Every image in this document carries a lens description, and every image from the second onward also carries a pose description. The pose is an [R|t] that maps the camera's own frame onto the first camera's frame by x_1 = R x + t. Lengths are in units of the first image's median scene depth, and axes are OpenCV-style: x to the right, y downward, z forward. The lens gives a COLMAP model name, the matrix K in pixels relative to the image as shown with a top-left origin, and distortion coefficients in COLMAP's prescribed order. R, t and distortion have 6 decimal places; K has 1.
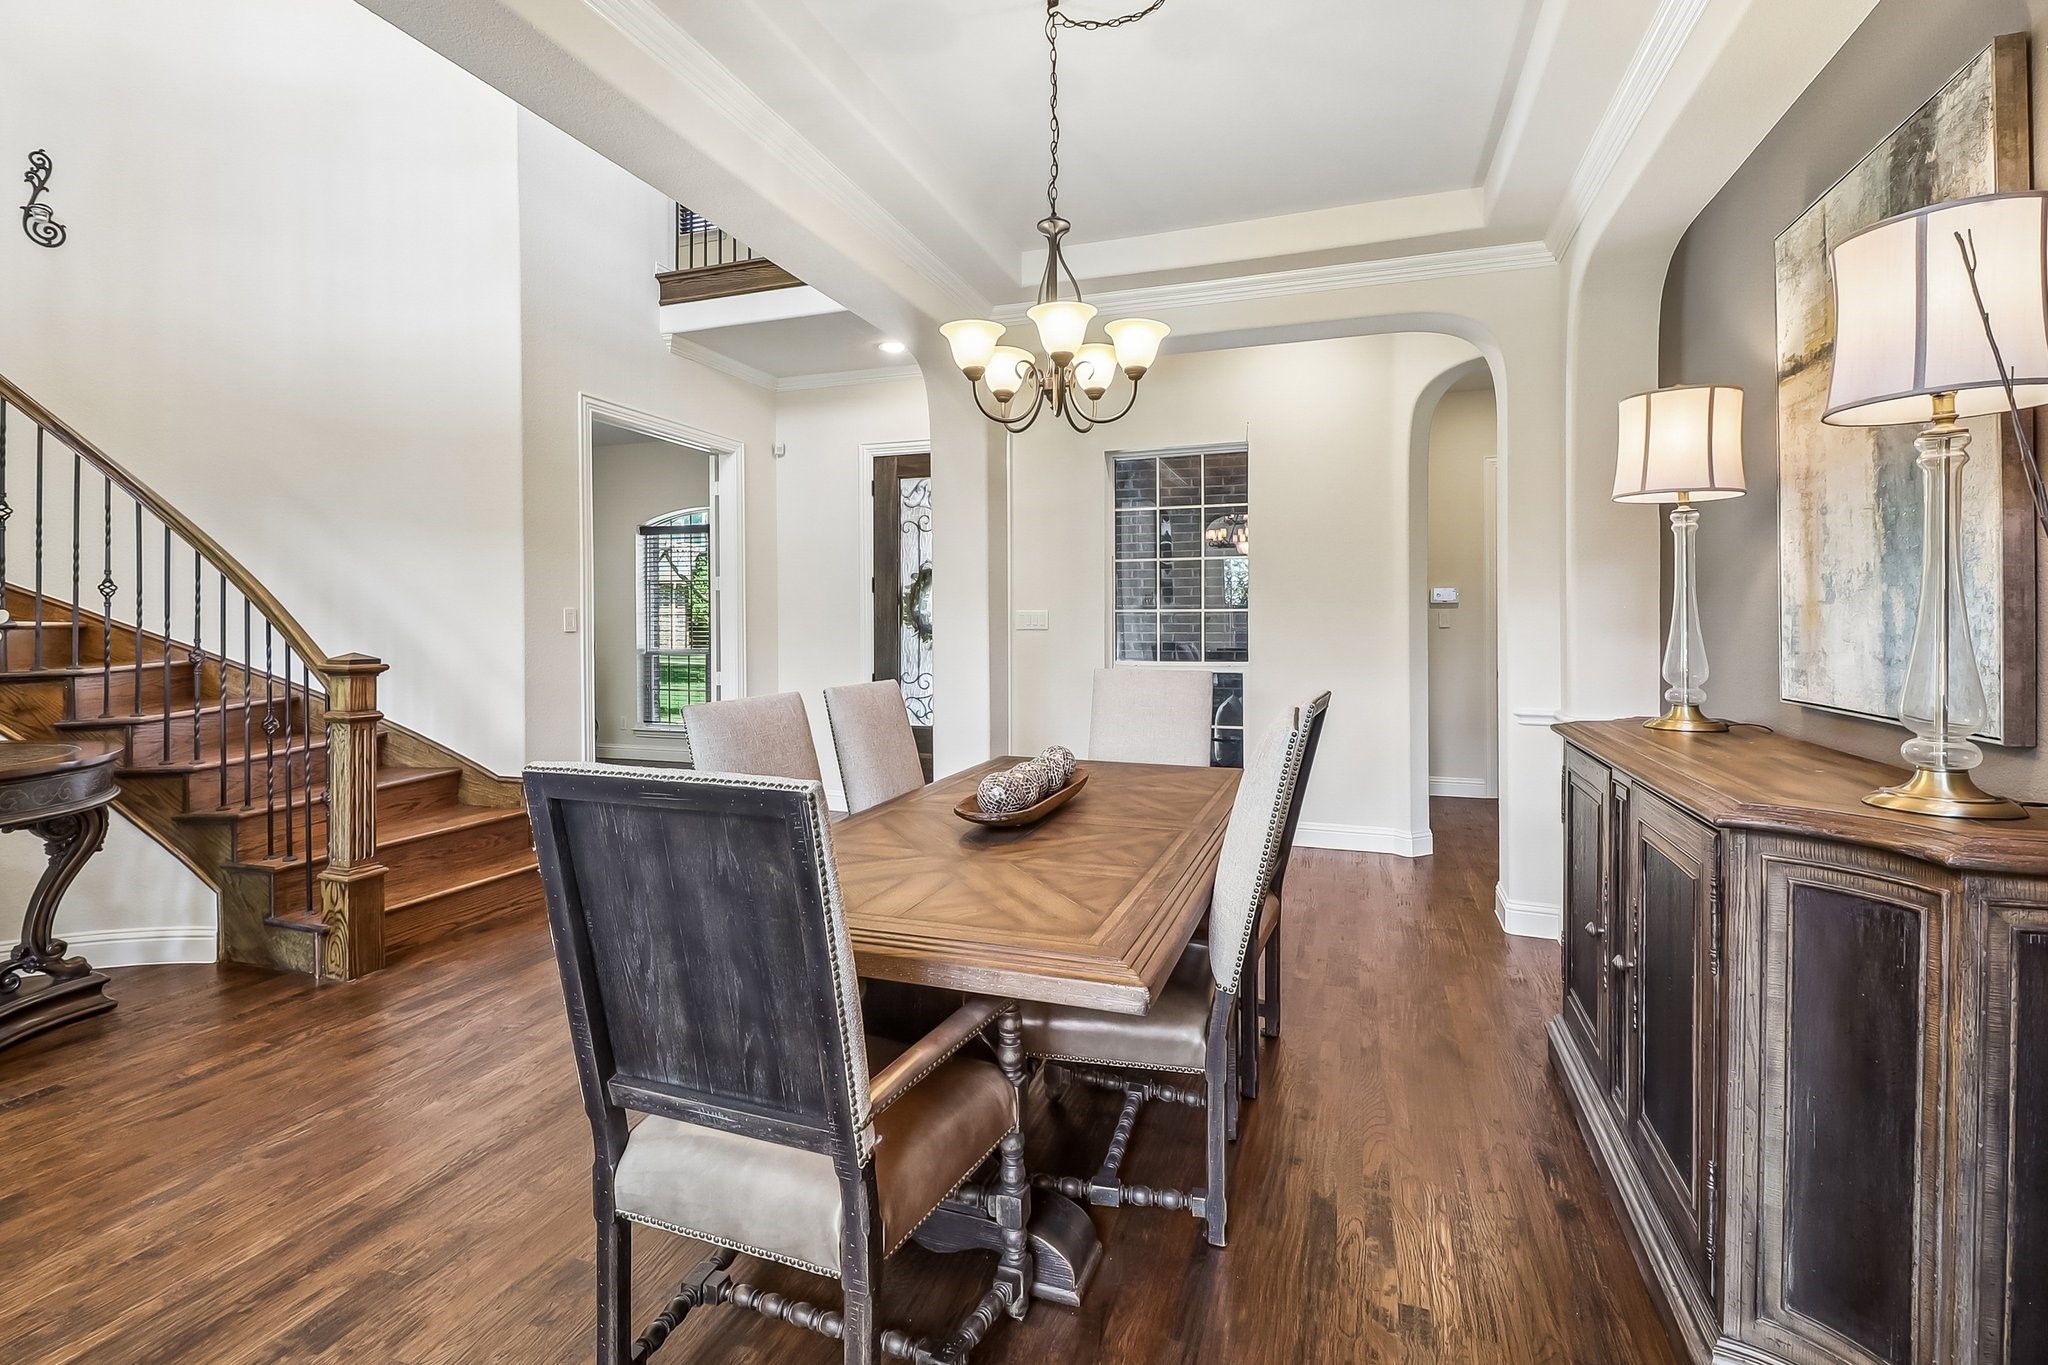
lens RADIAL K [[950.4, 0, 1005.6], [0, 950.4, 637.6], [0, 0, 1]] dist [0.000512, -0.014155]
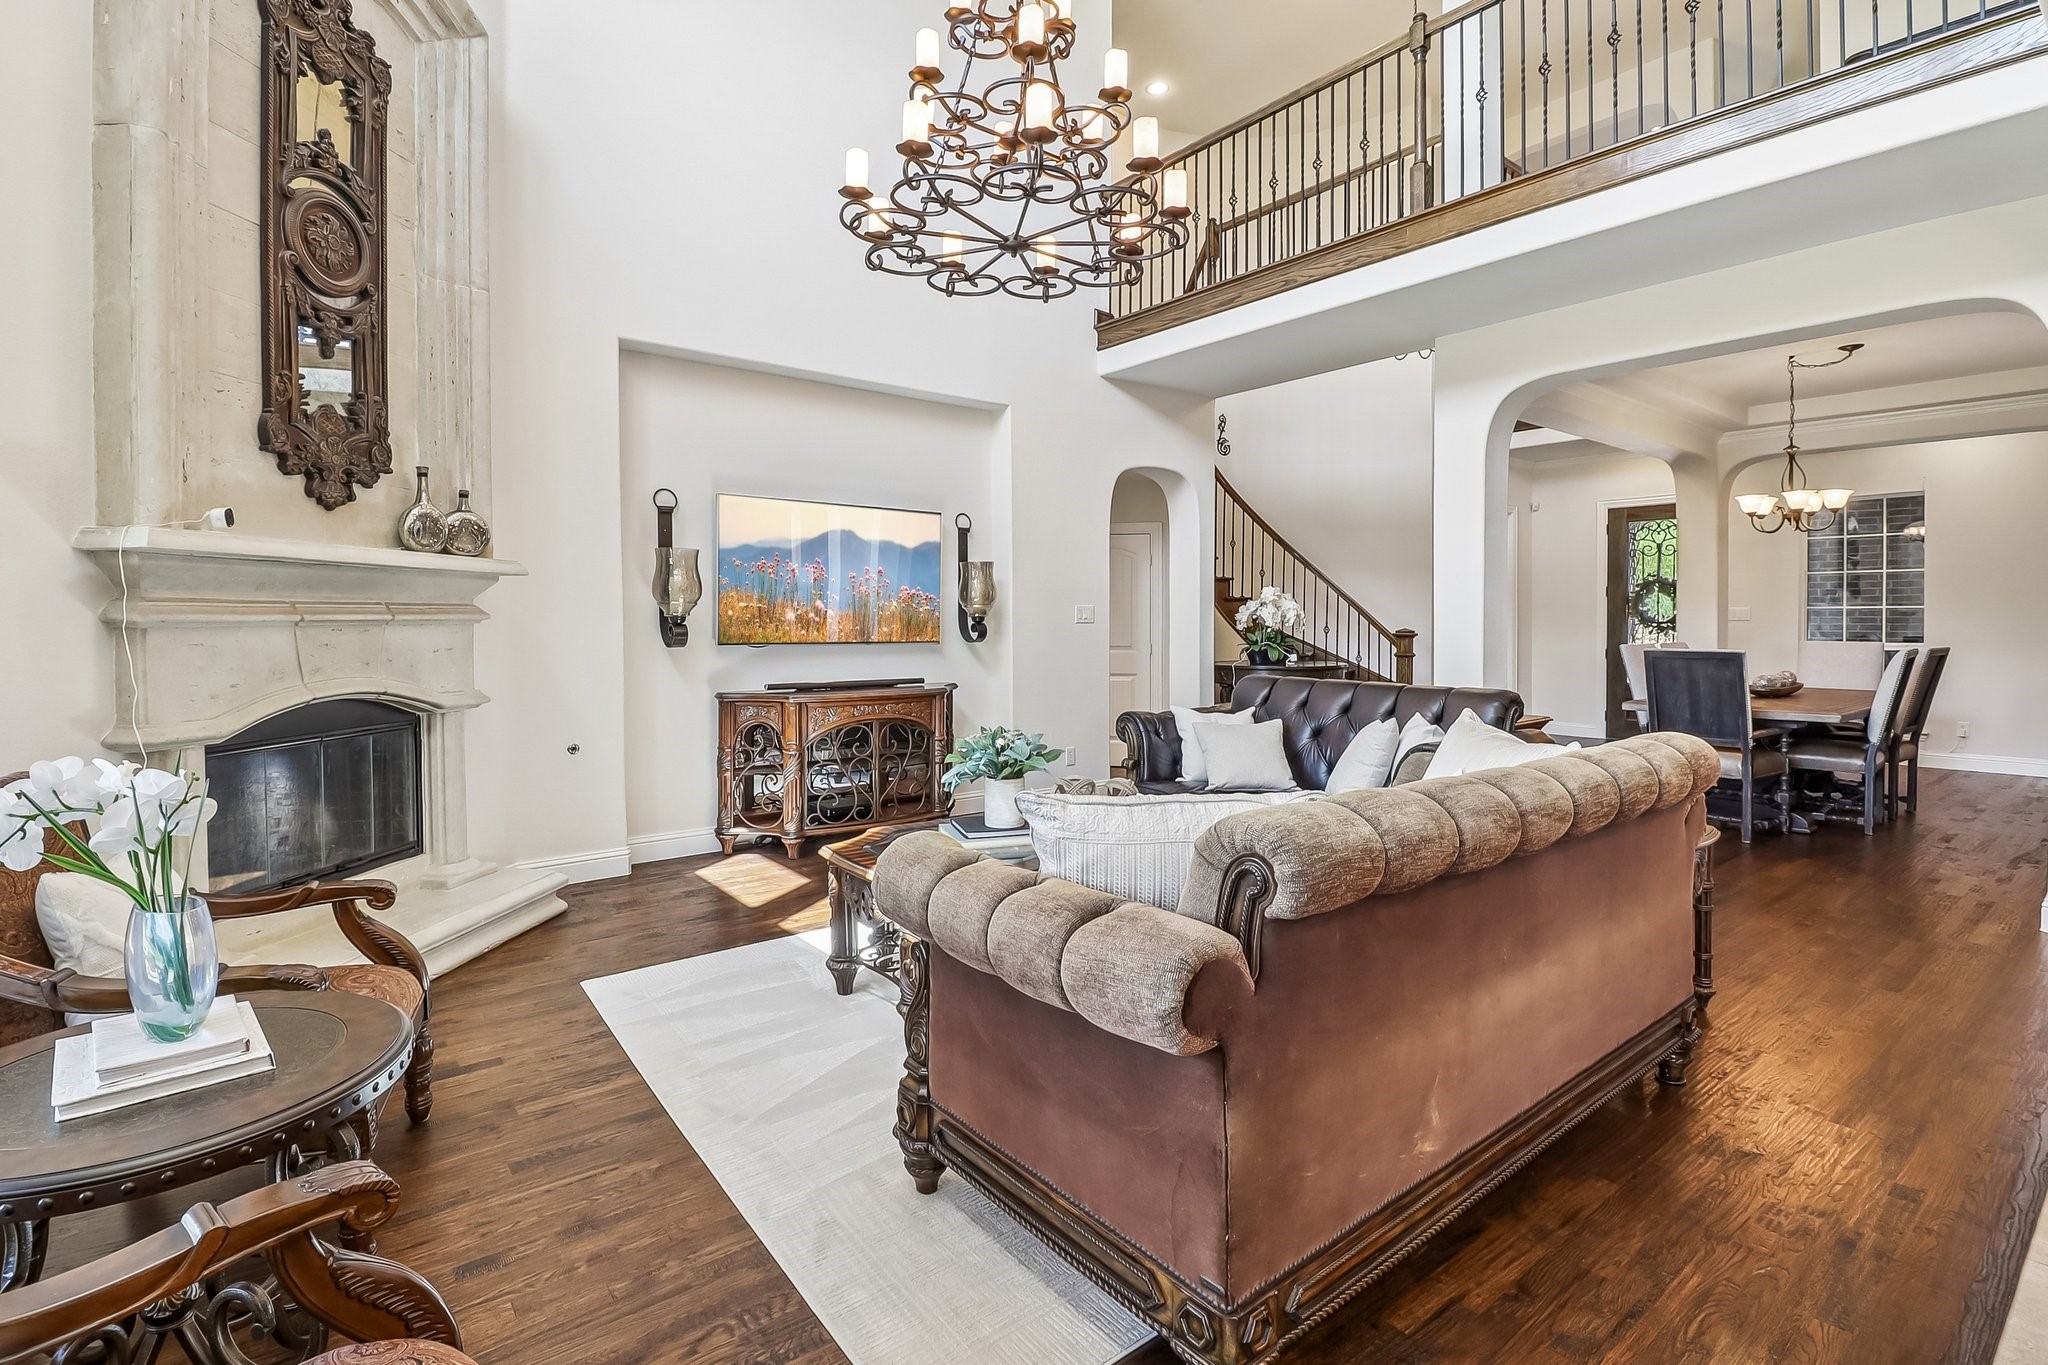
lens RADIAL K [[950.4, 0, 1005.6], [0, 950.4, 637.6], [0, 0, 1]] dist [0.000512, -0.014155]
pose [[0.843564, 0.011382, -0.536909, -0.341256], [-0.009137, 0.999935, 0.006842, 0.044676], [0.536951, -0.000866, 0.843613, -2.090551]]
